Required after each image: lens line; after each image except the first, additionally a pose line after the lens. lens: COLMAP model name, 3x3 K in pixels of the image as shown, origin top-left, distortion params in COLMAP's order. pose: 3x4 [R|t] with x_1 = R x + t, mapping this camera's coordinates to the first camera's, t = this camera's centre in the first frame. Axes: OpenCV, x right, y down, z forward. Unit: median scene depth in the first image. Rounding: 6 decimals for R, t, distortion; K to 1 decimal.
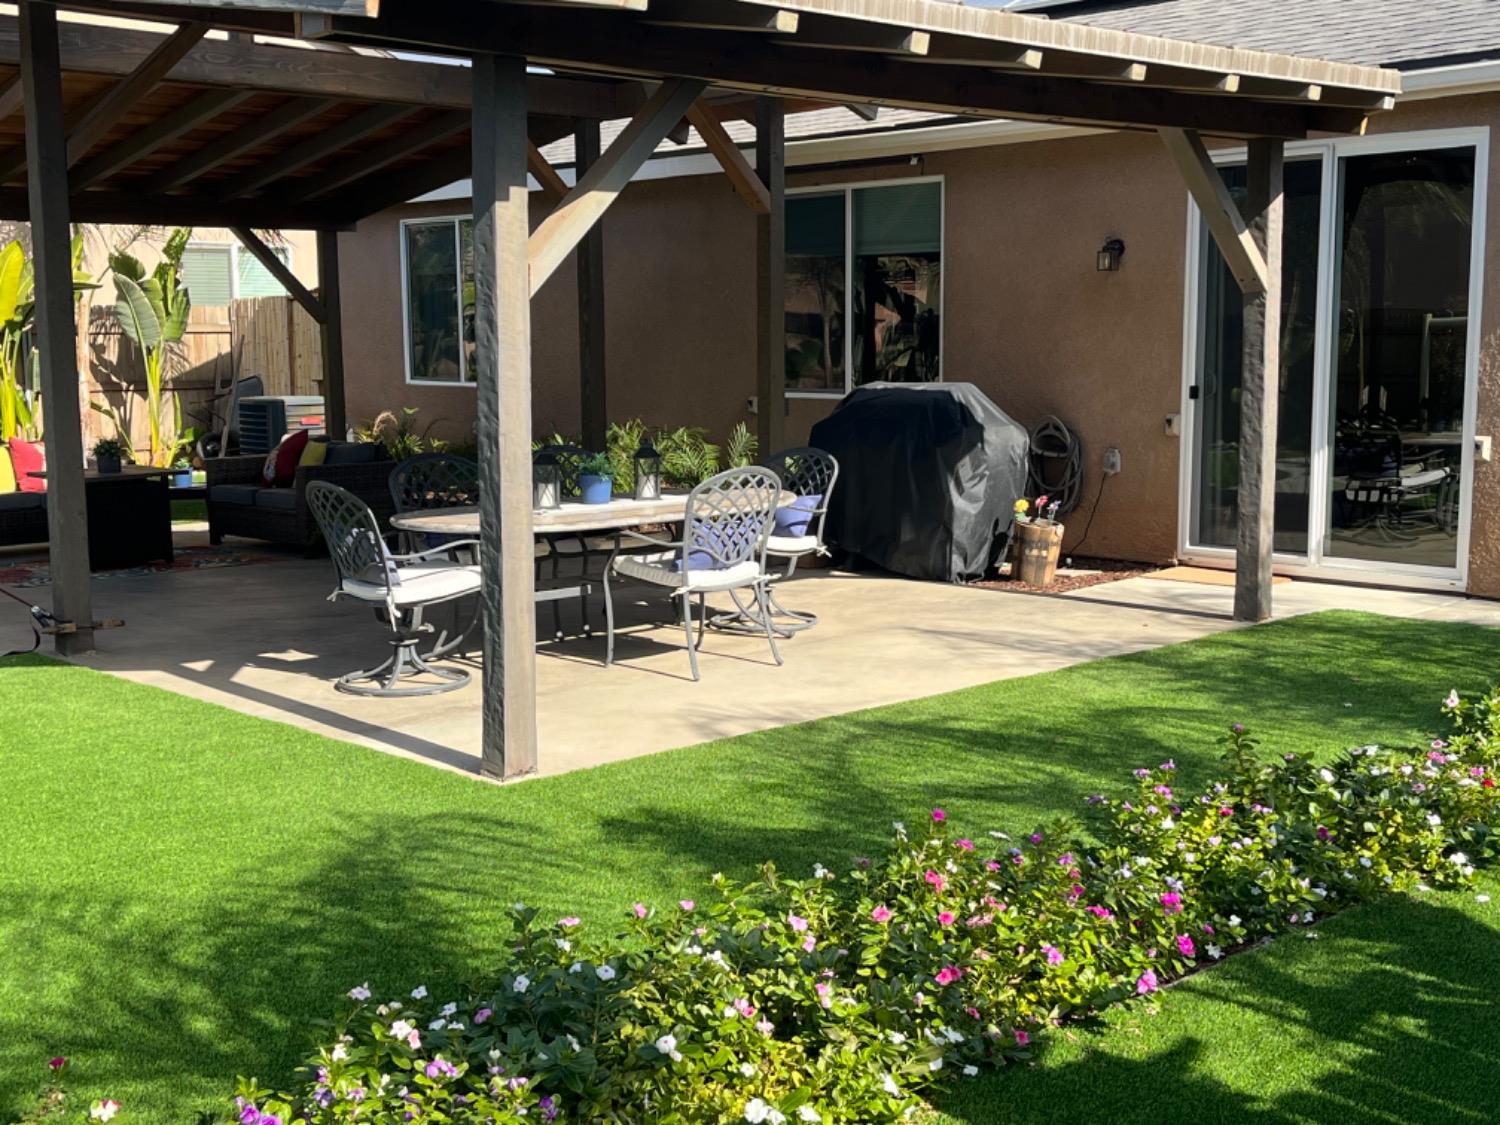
lens RADIAL K [[1813.6, 0, 750.0], [0, 1813.6, 562.5], [0, 0, 1]] dist [0.008642, 0.002633]
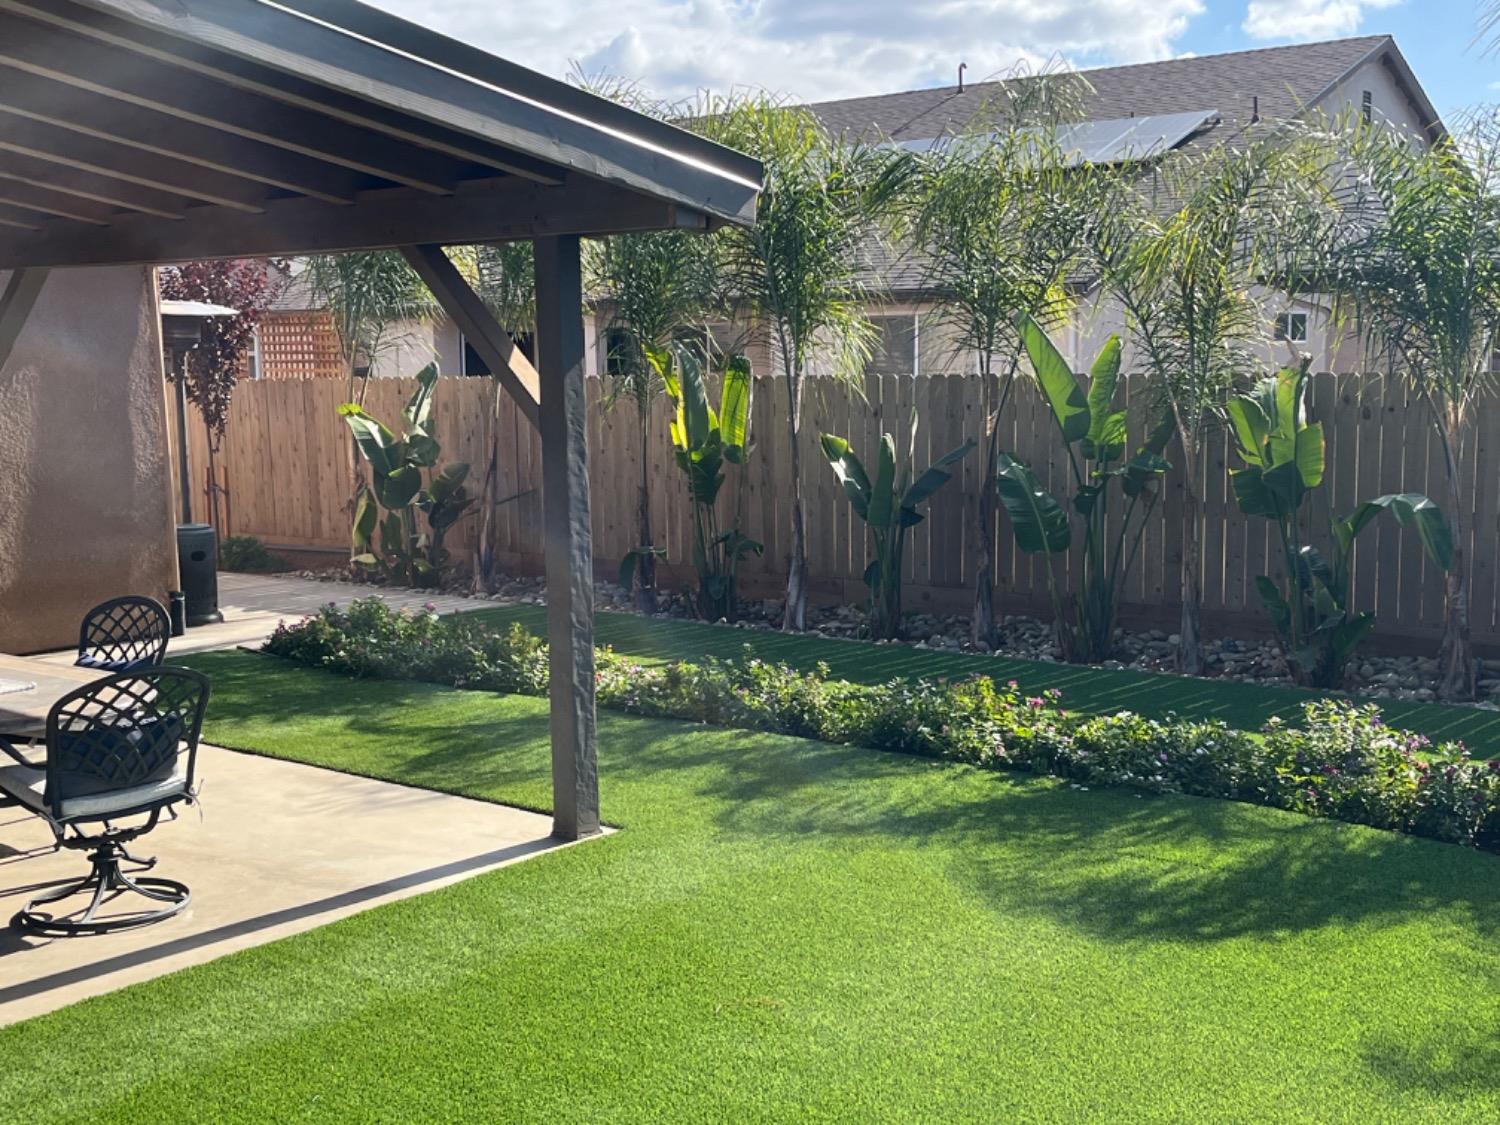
lens RADIAL K [[1813.6, 0, 750.0], [0, 1813.6, 562.5], [0, 0, 1]] dist [0.008642, 0.002633]
pose [[-0.103875, -0.105993, 0.988926, -1.457344], [0.151158, 0.981072, 0.121029, -0.205429], [-0.983037, 0.162056, -0.085888, 1.080809]]
